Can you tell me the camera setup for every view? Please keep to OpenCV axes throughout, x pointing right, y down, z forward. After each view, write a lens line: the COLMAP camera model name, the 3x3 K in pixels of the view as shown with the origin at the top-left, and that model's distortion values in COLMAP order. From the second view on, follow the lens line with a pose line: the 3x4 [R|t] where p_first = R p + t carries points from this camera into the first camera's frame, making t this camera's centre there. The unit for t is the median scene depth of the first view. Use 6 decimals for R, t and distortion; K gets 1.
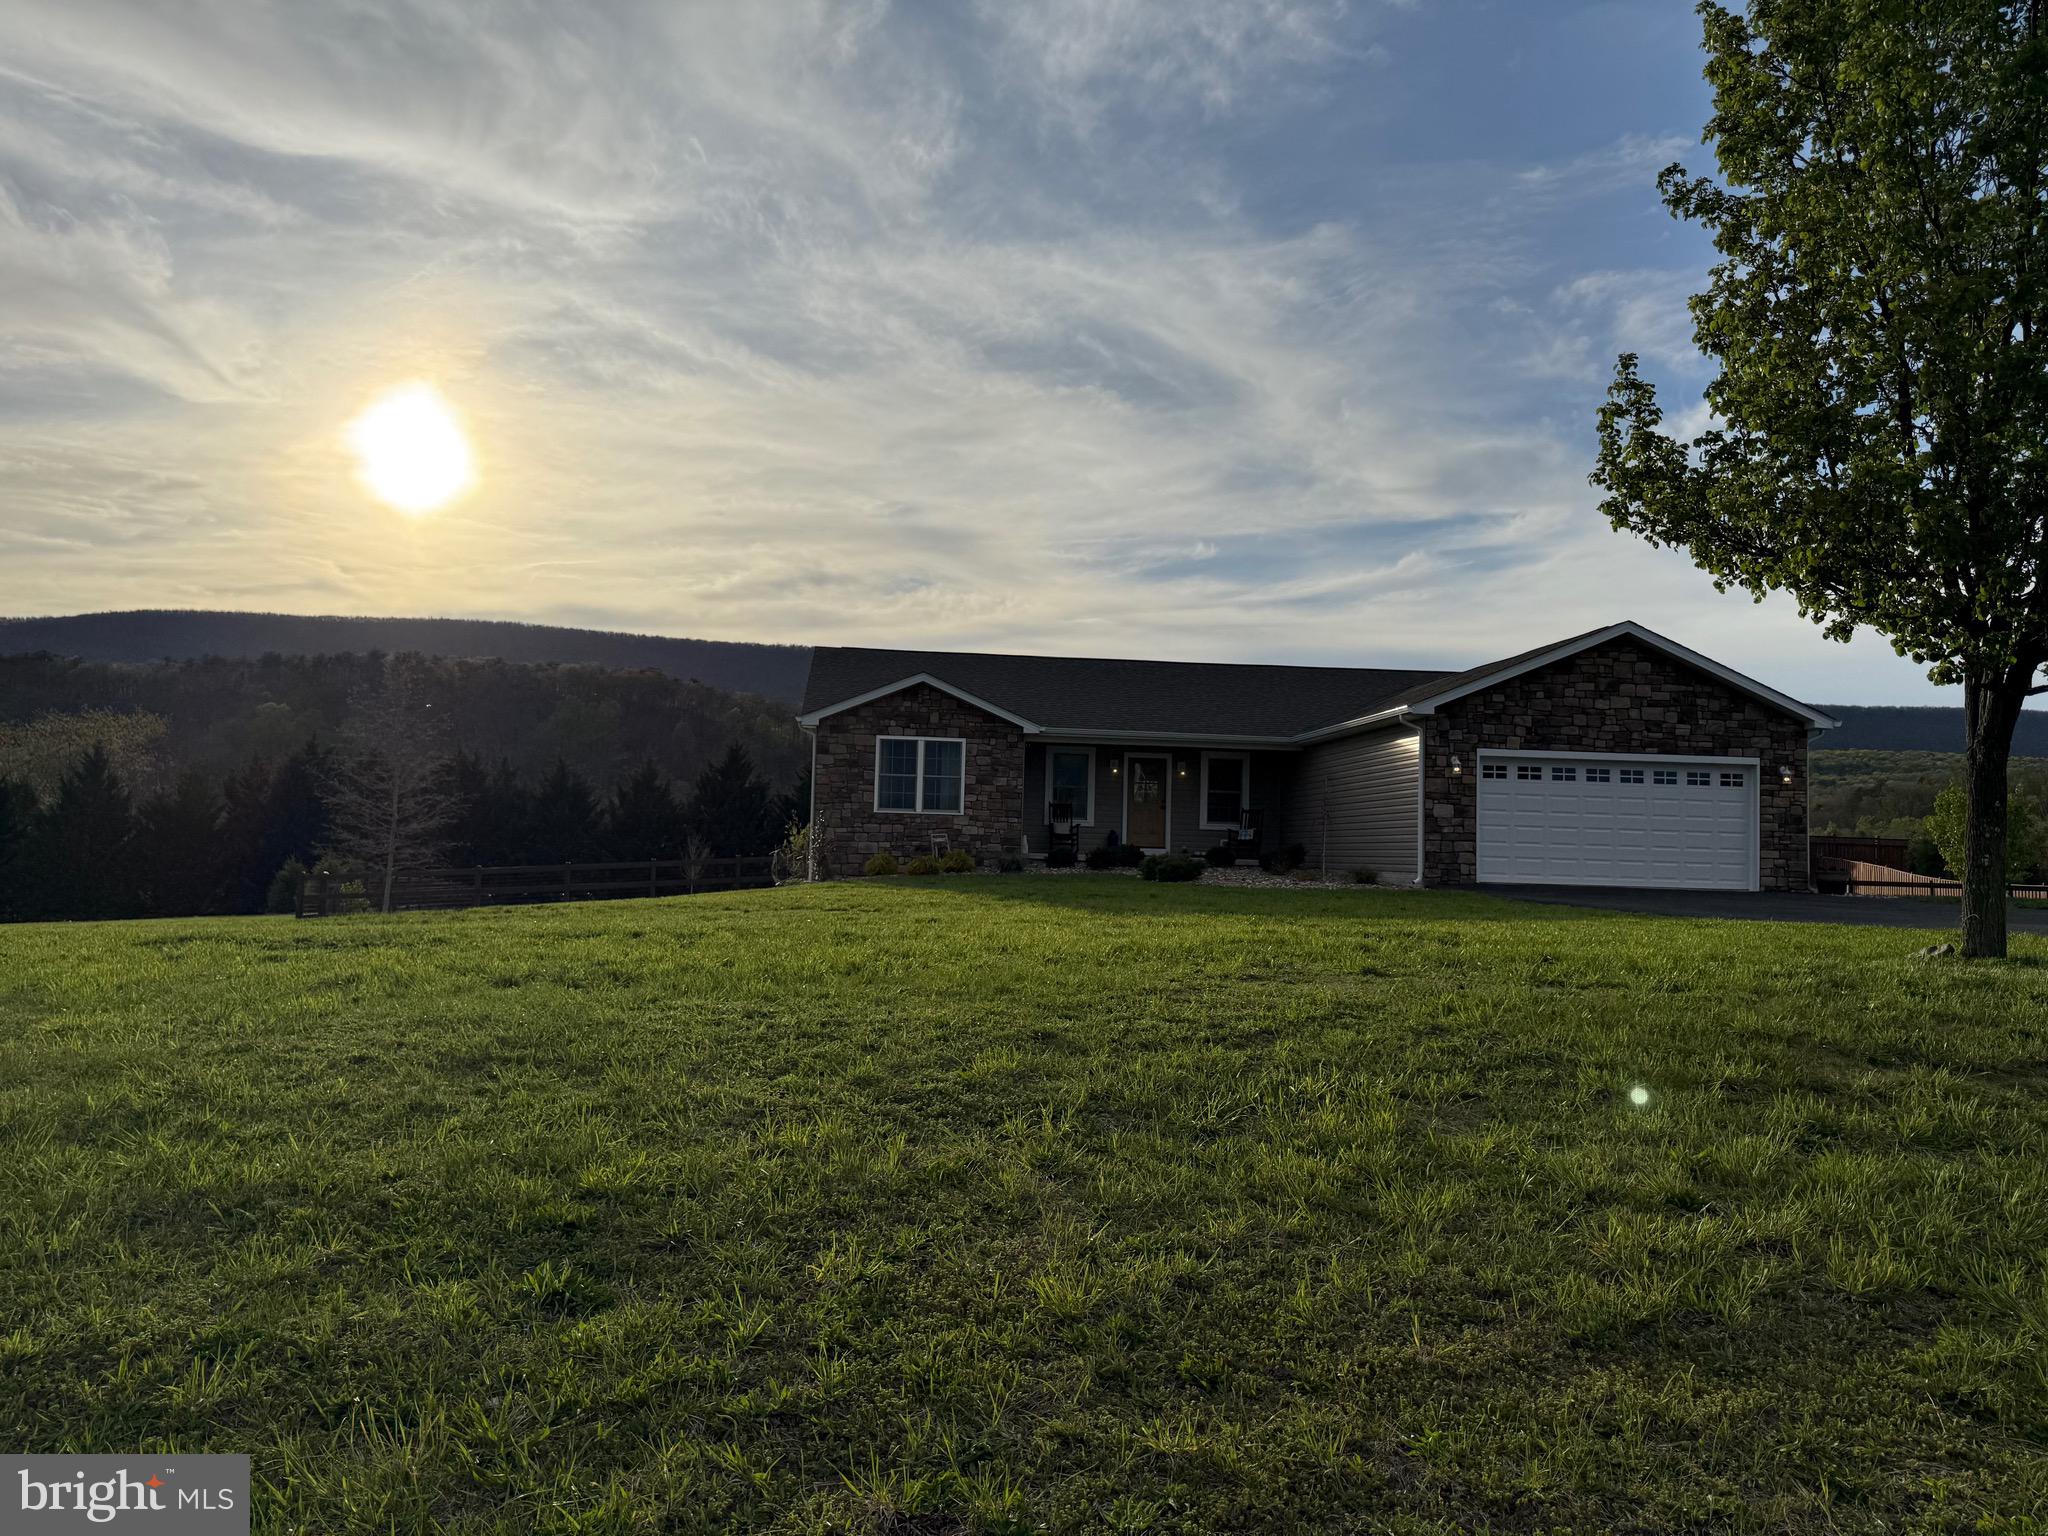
lens RADIAL K [[1420.2, 0, 1034.3], [0, 1420.2, 778.0], [0, 0, 1]] dist [0.045506, -0.032617]
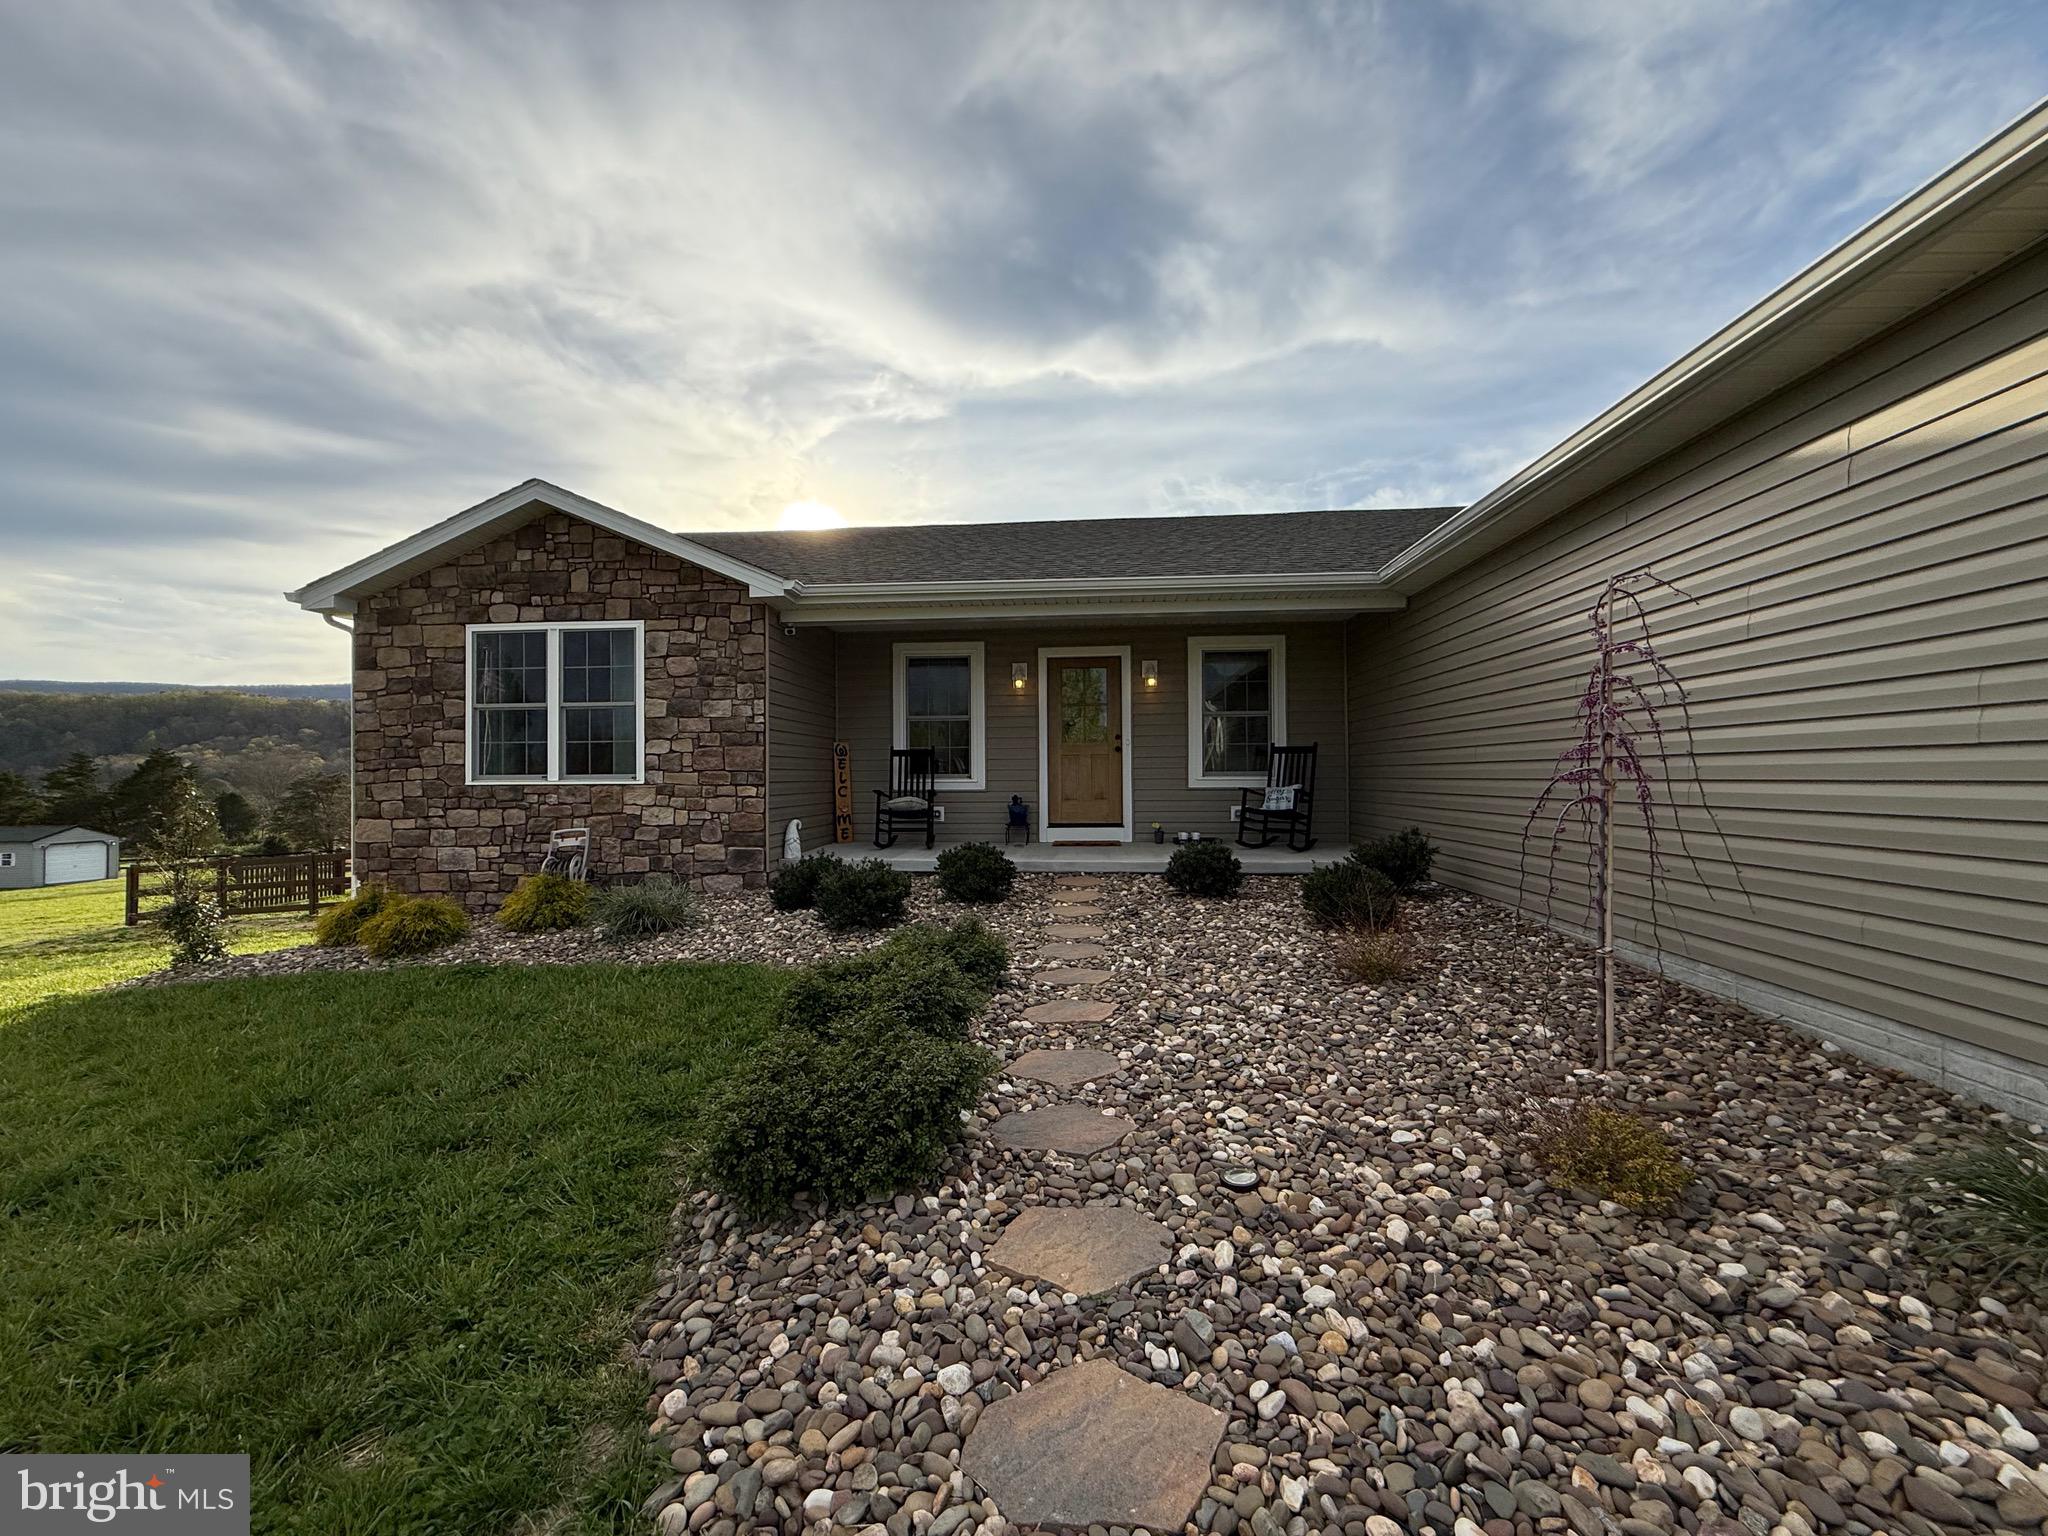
lens RADIAL K [[804.6, 0, 1052.4], [0, 804.6, 758.5], [0, 0, 1]] dist [-0.002244, 0.000416]
pose [[0.983719, -0.039404, -0.175342, 0.132746], [0.044833, 0.998627, 0.027110, 0.016978], [0.174033, -0.034530, 0.984134, 0.783085]]
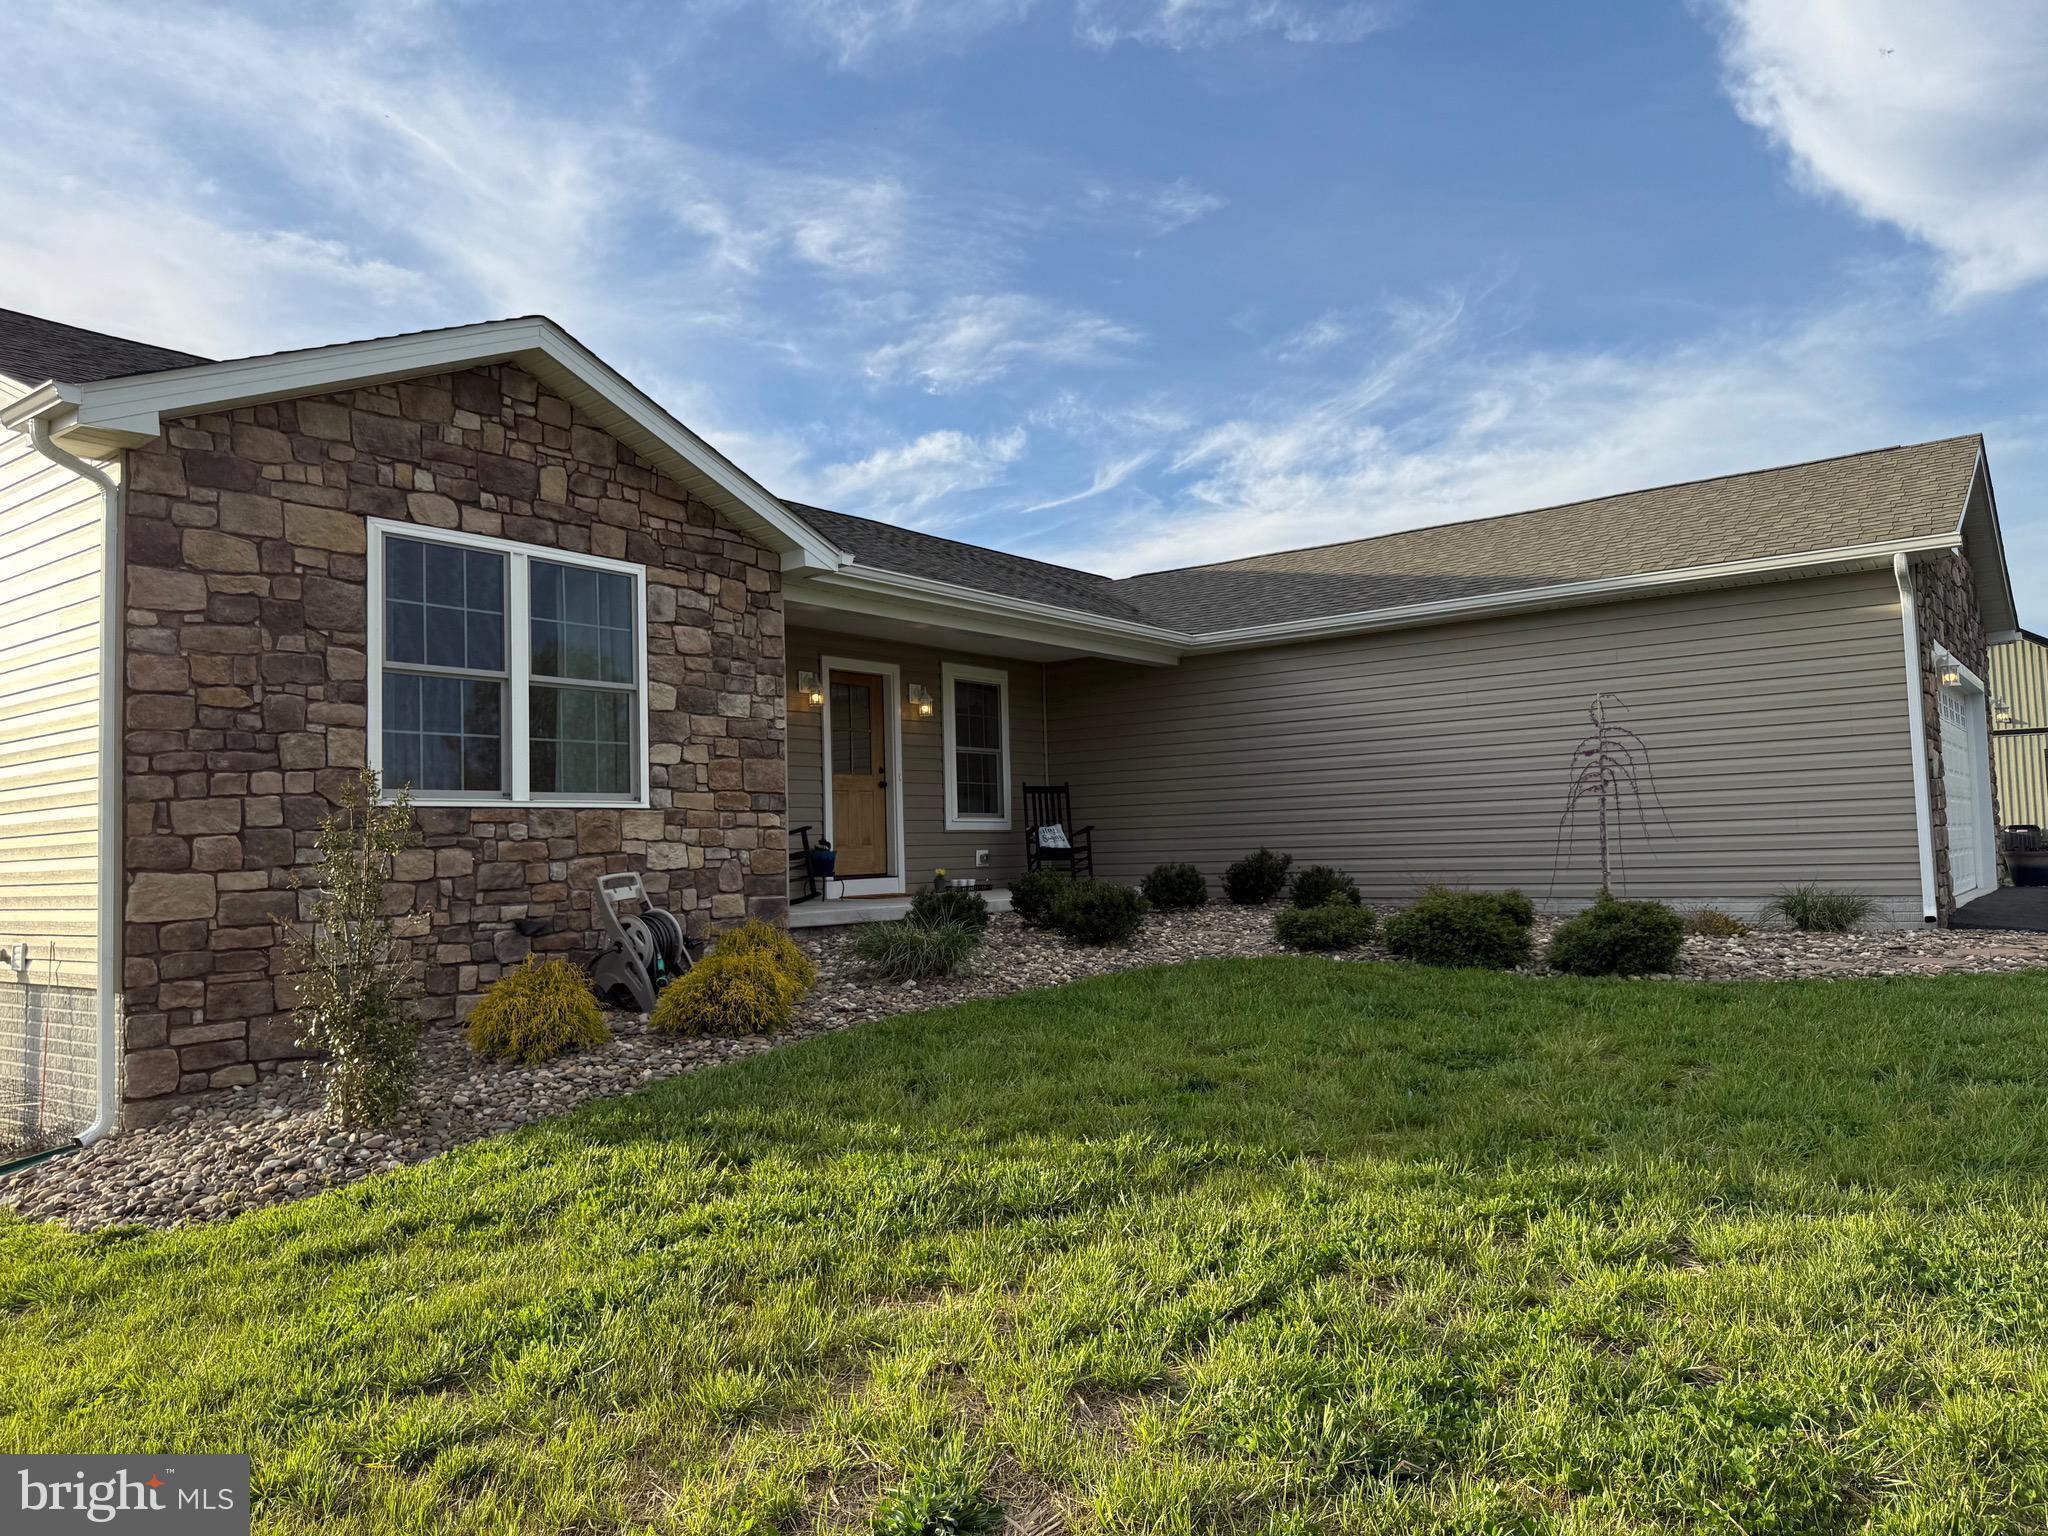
lens RADIAL K [[1420.2, 0, 1021.5], [0, 1420.2, 764.7], [0, 0, 1]] dist [0.045506, -0.032617]
pose [[0.677277, -0.003226, 0.735721, -0.231423], [0.011481, 0.999915, -0.006185, 0.019873], [-0.735638, 0.012636, 0.677257, 0.745641]]
